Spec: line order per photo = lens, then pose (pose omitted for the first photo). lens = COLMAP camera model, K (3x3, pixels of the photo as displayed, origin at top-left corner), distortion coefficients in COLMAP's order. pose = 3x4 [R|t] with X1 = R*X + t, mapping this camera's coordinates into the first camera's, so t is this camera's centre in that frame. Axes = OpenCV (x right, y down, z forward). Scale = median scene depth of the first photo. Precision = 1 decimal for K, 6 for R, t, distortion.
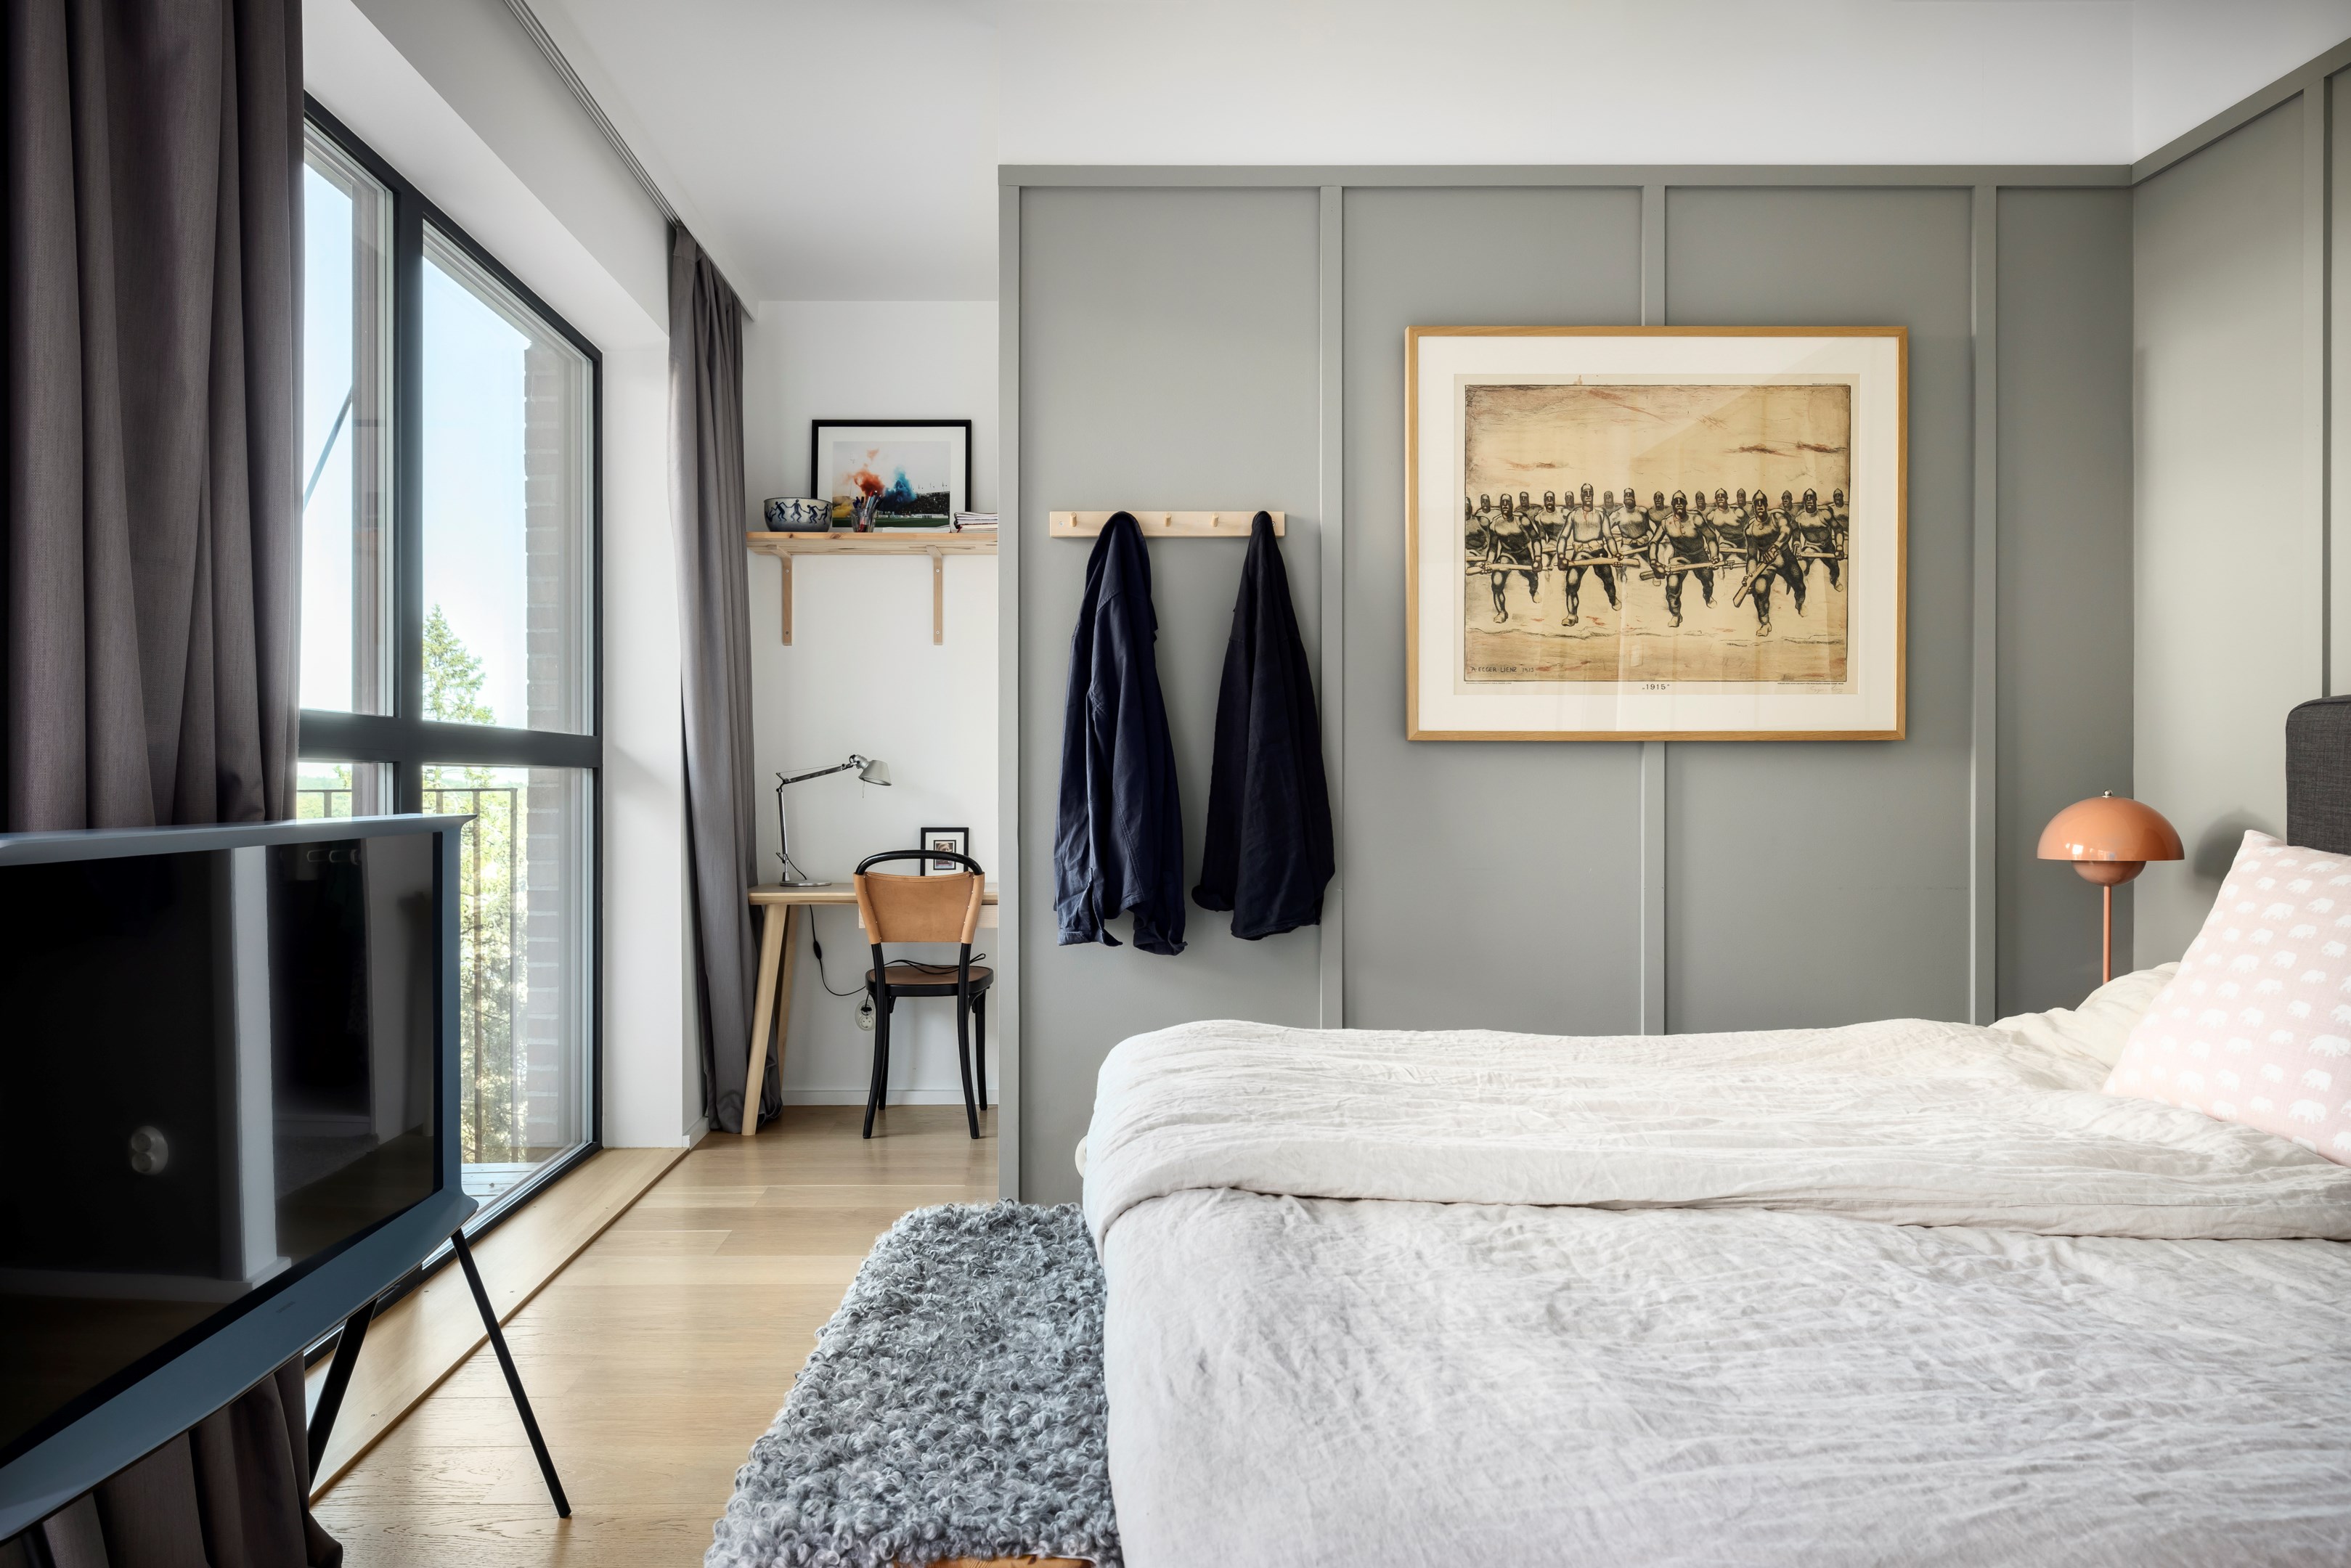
lens RADIAL K [[1495.2, 0, 1175.7], [0, 1495.2, 786.9], [0, 0, 1]] dist [-0.000866, -0.000198]
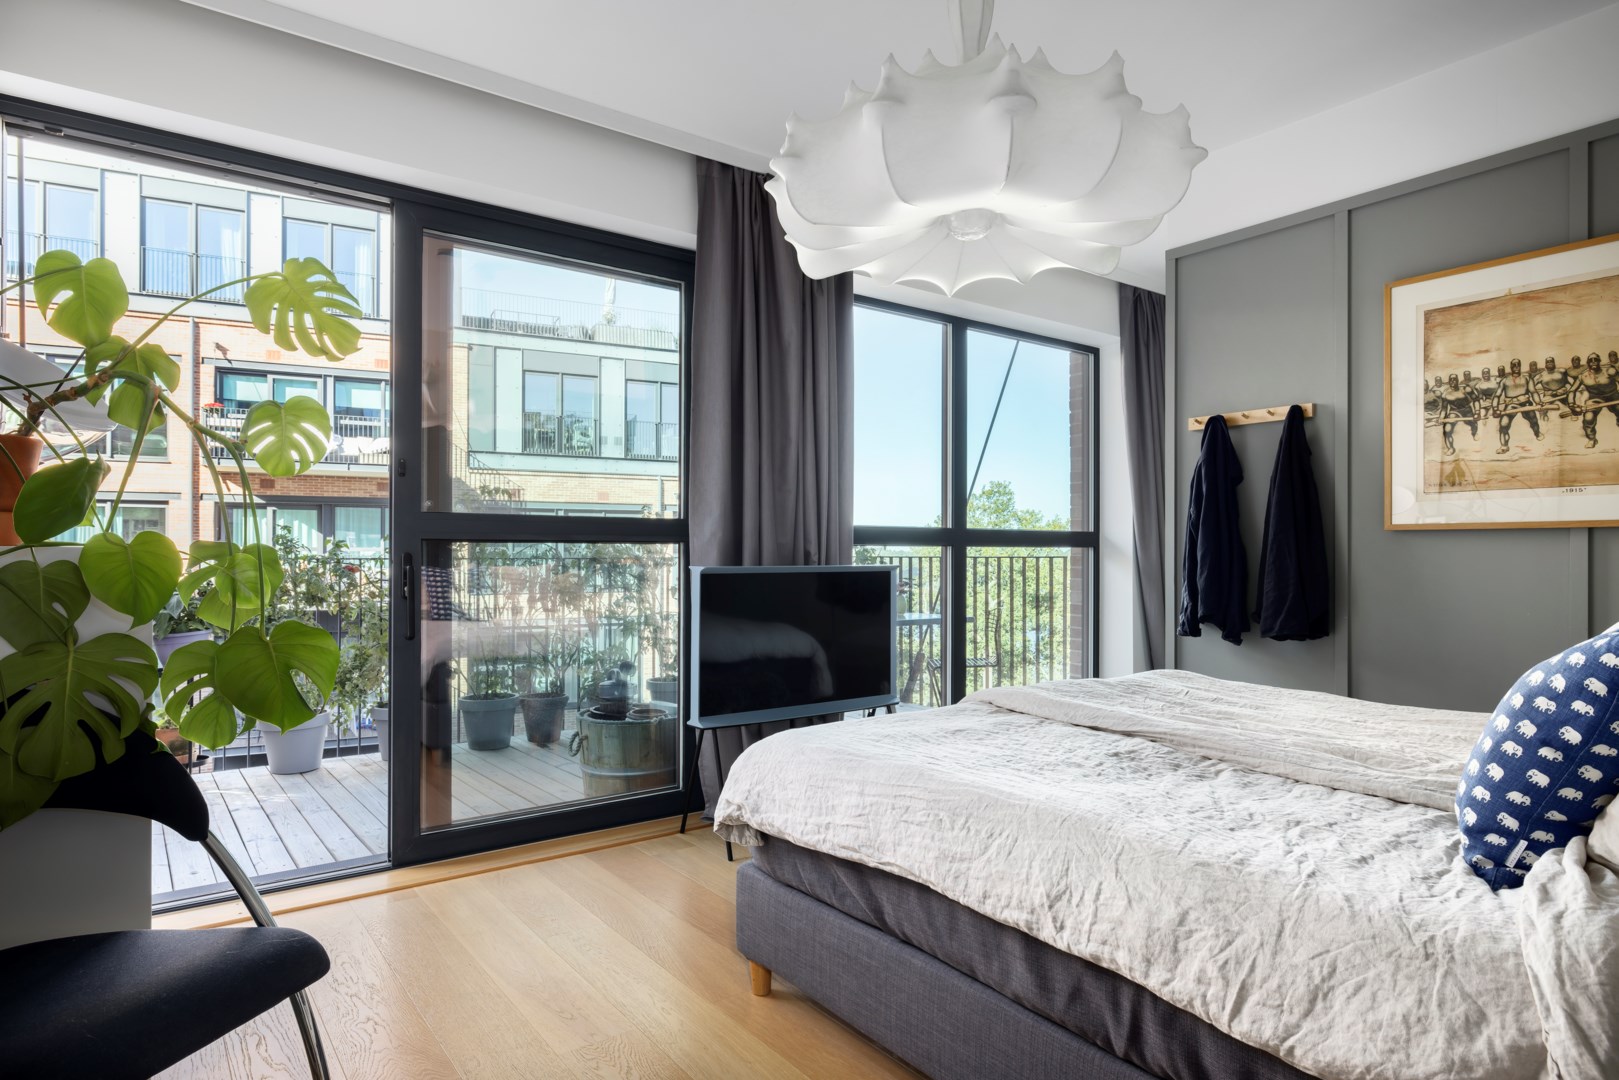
lens RADIAL K [[907.1, 0, 808.5], [0, 907.1, 553.8], [0, 0, 1]] dist [0.005728, -0.000626]
pose [[0.601546, 0.001796, -0.798836, 0.581666], [-0.004037, 0.999992, -0.000792, -0.001129], [0.798828, 0.003702, 0.601548, -0.129756]]
